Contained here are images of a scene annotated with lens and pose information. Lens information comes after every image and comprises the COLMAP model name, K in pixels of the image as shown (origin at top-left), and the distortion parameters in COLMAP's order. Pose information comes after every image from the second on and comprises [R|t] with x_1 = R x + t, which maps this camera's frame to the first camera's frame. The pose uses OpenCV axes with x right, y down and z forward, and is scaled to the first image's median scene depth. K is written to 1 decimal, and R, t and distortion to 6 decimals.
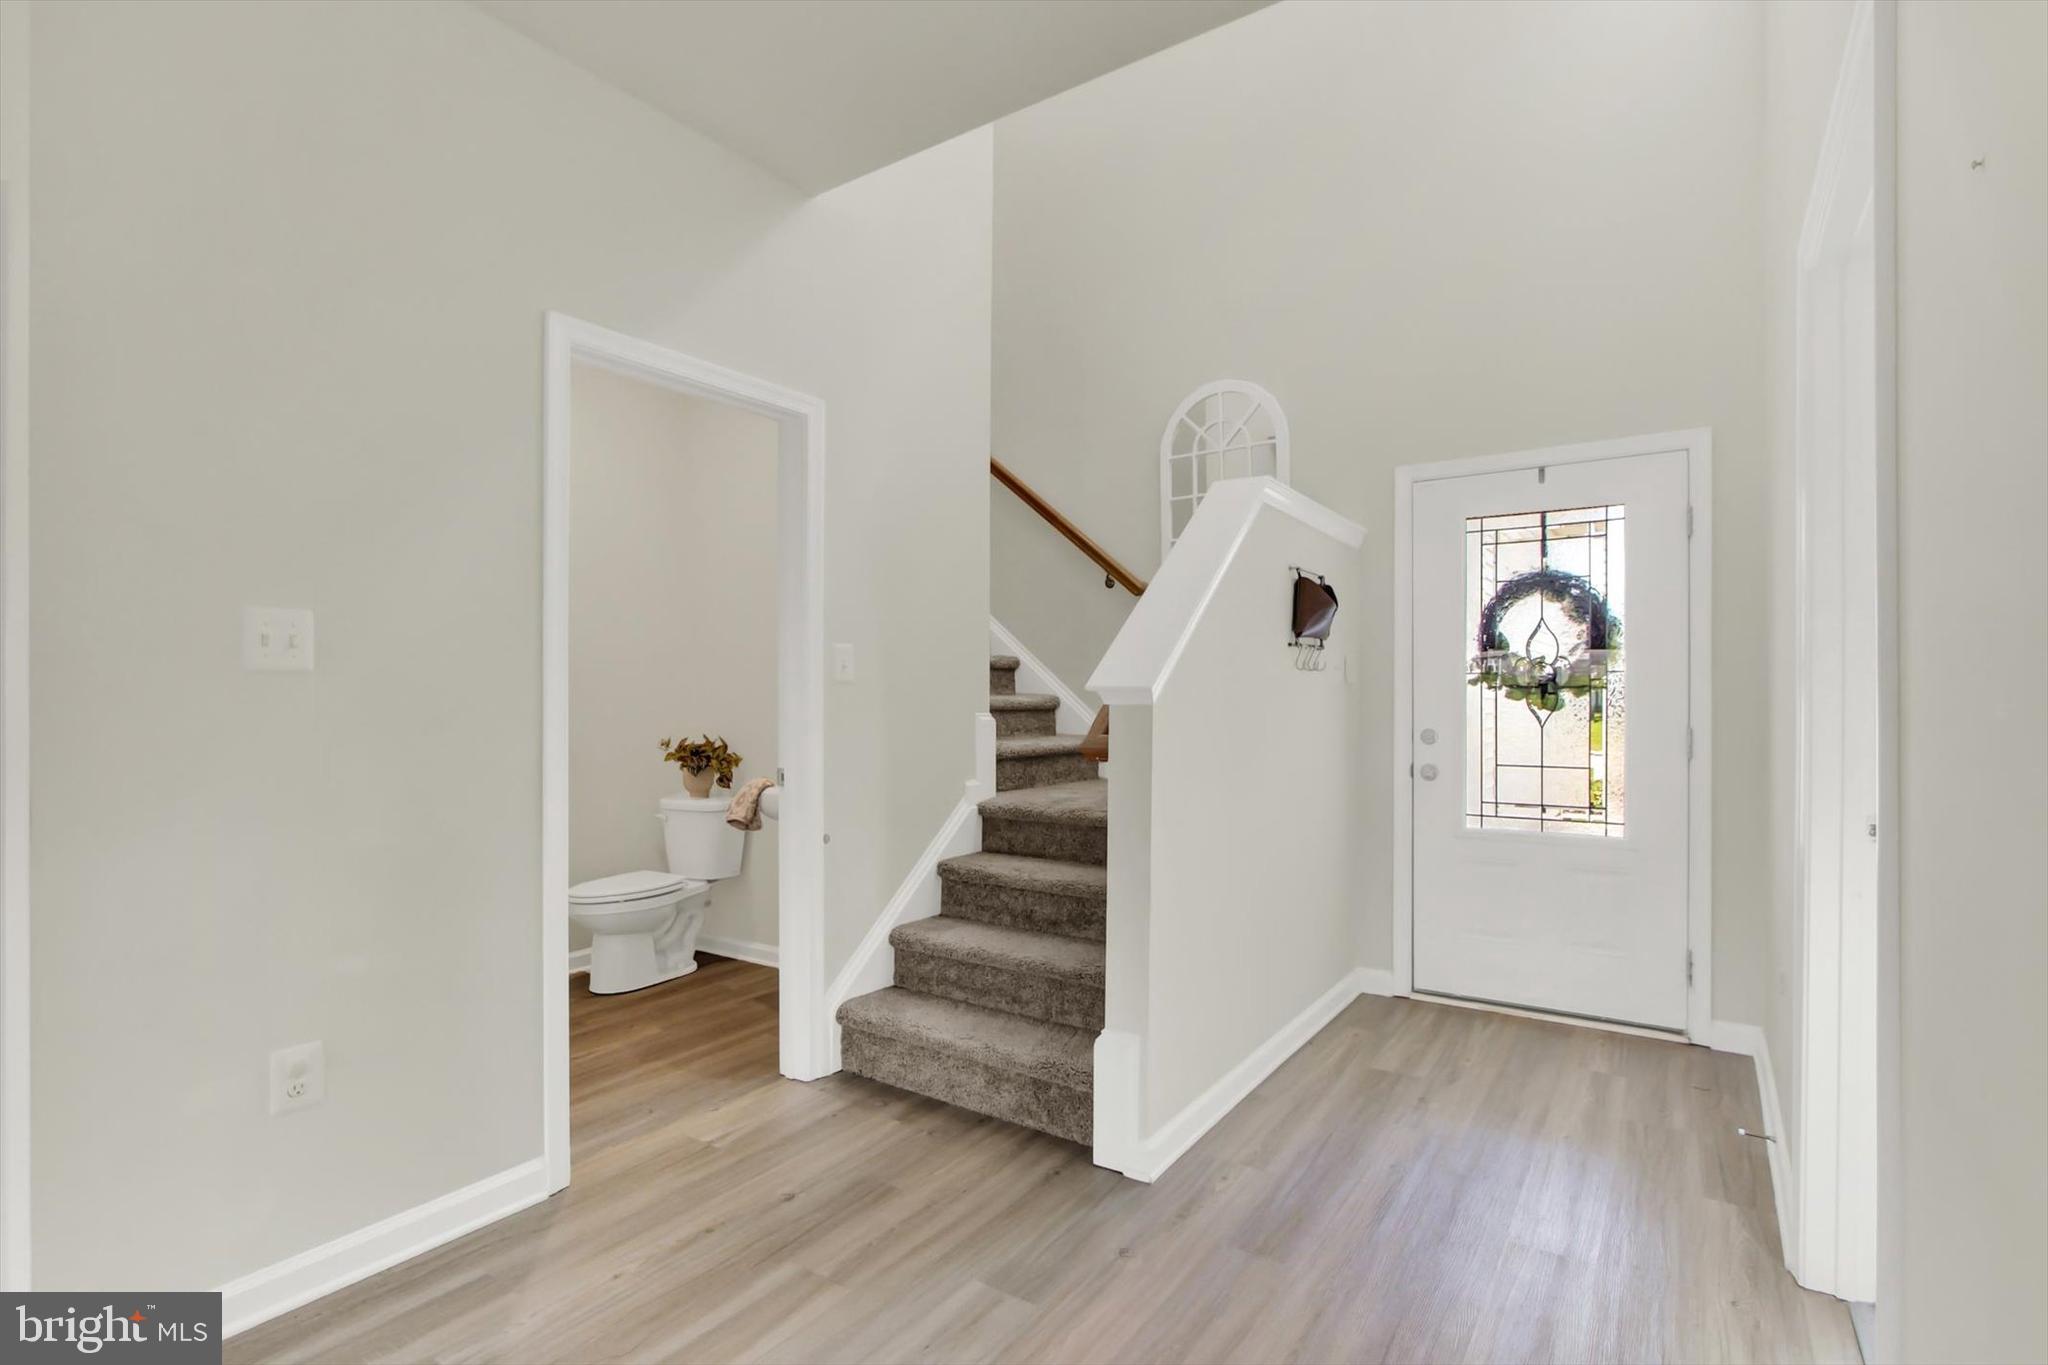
lens RADIAL K [[1013.3, 0, 1018.1], [0, 1013.3, 691.6], [0, 0, 1]] dist [-0.000877, -0.000578]
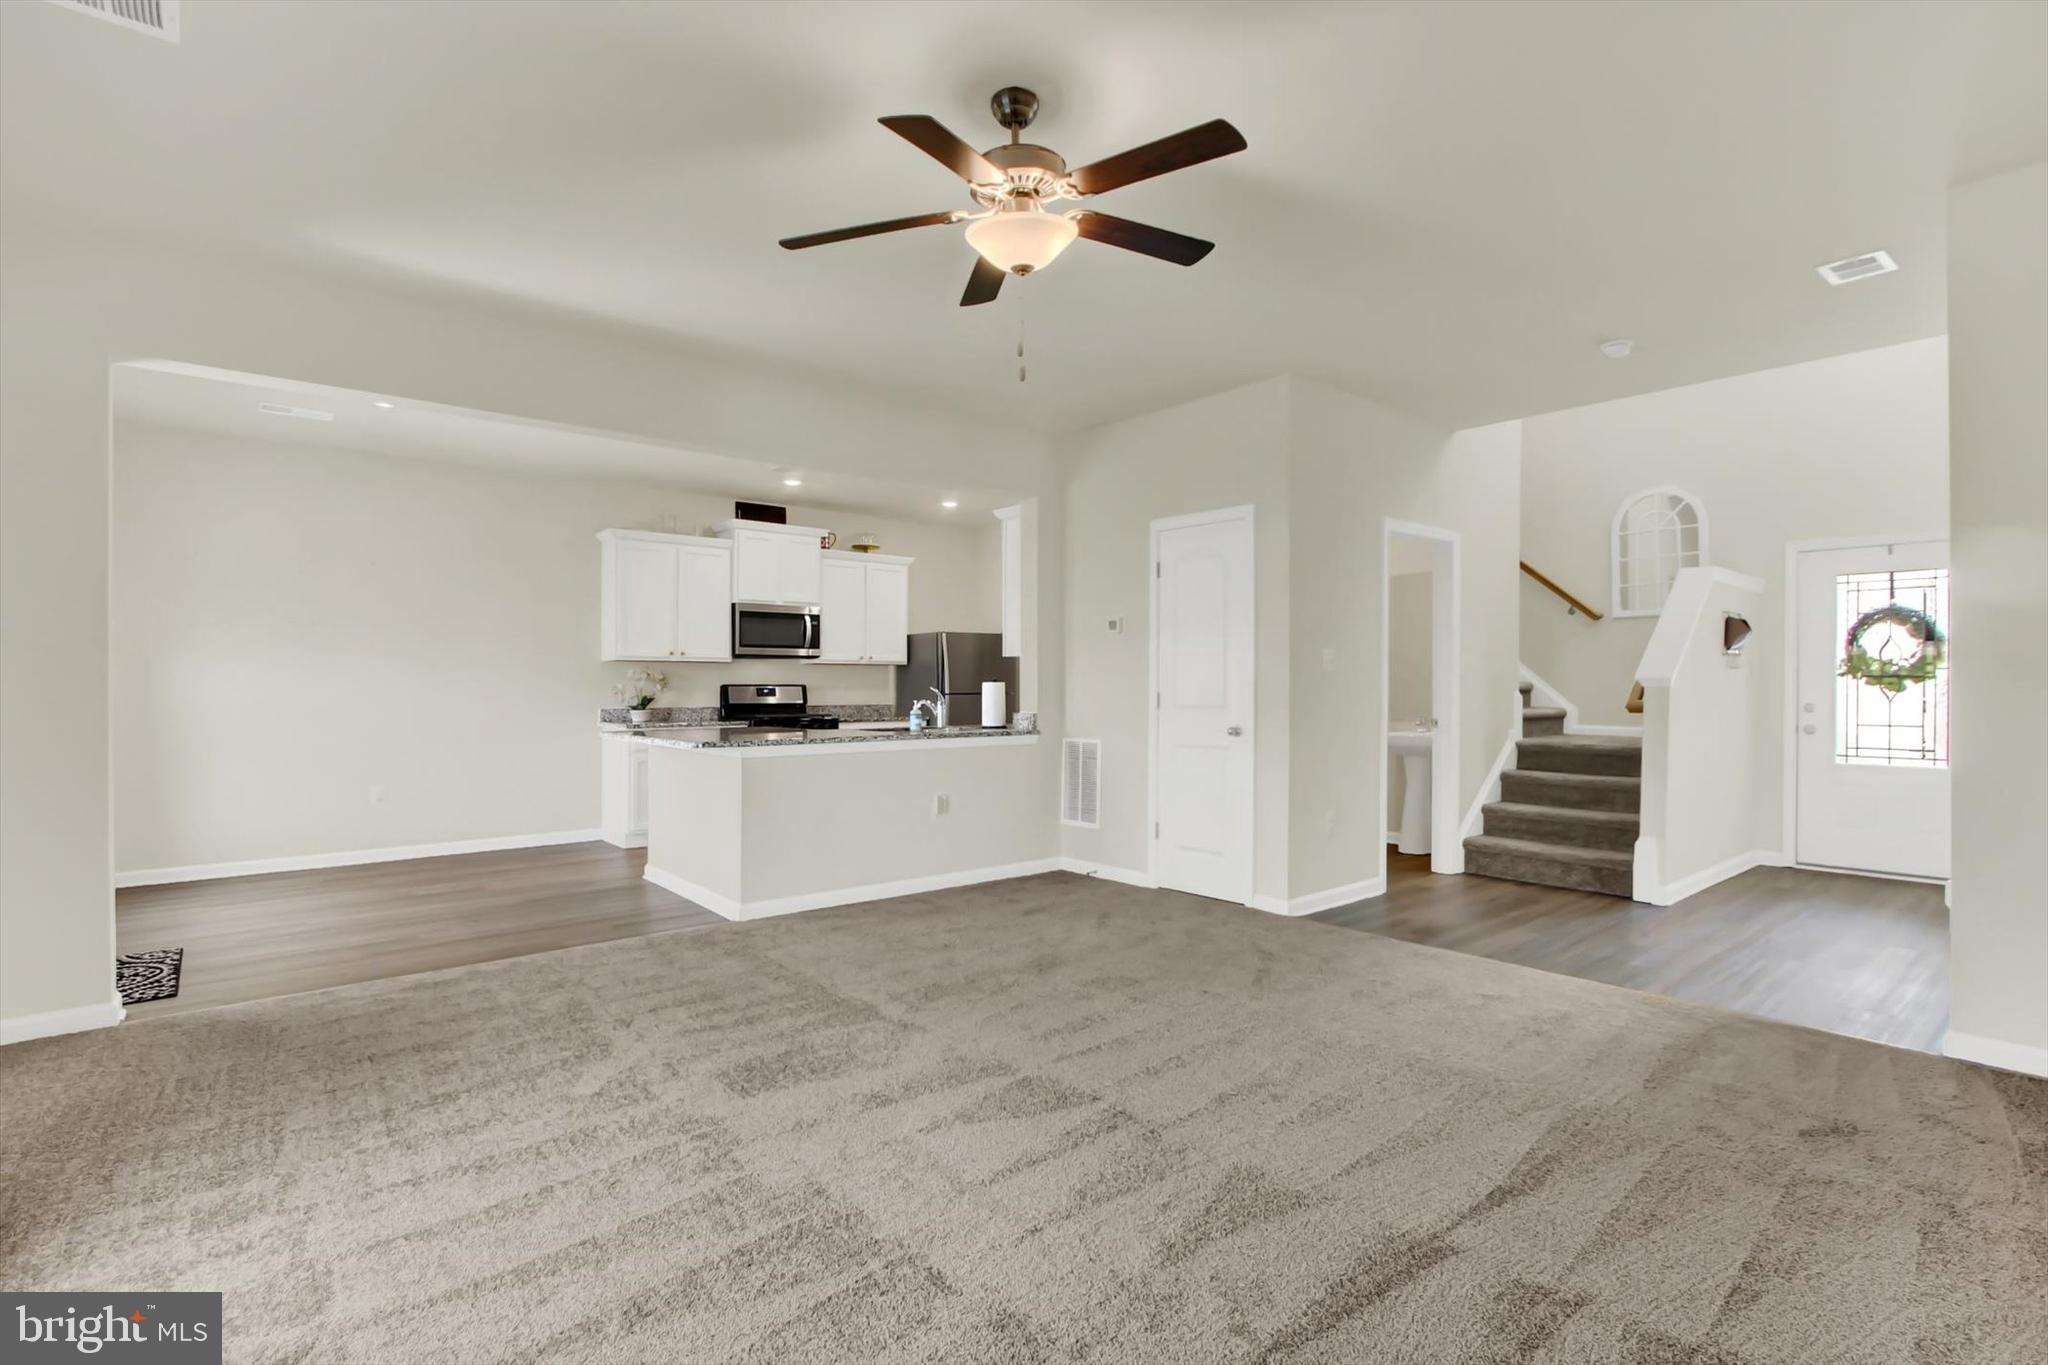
lens RADIAL K [[1013.3, 0, 1023.8], [0, 1013.3, 688.0], [0, 0, 1]] dist [-0.000877, -0.000578]
pose [[0.967827, 0.002504, -0.251606, -0.435185], [-0.000620, 0.999971, 0.007567, 0.000965], [0.251618, -0.007168, 0.967800, -0.954153]]
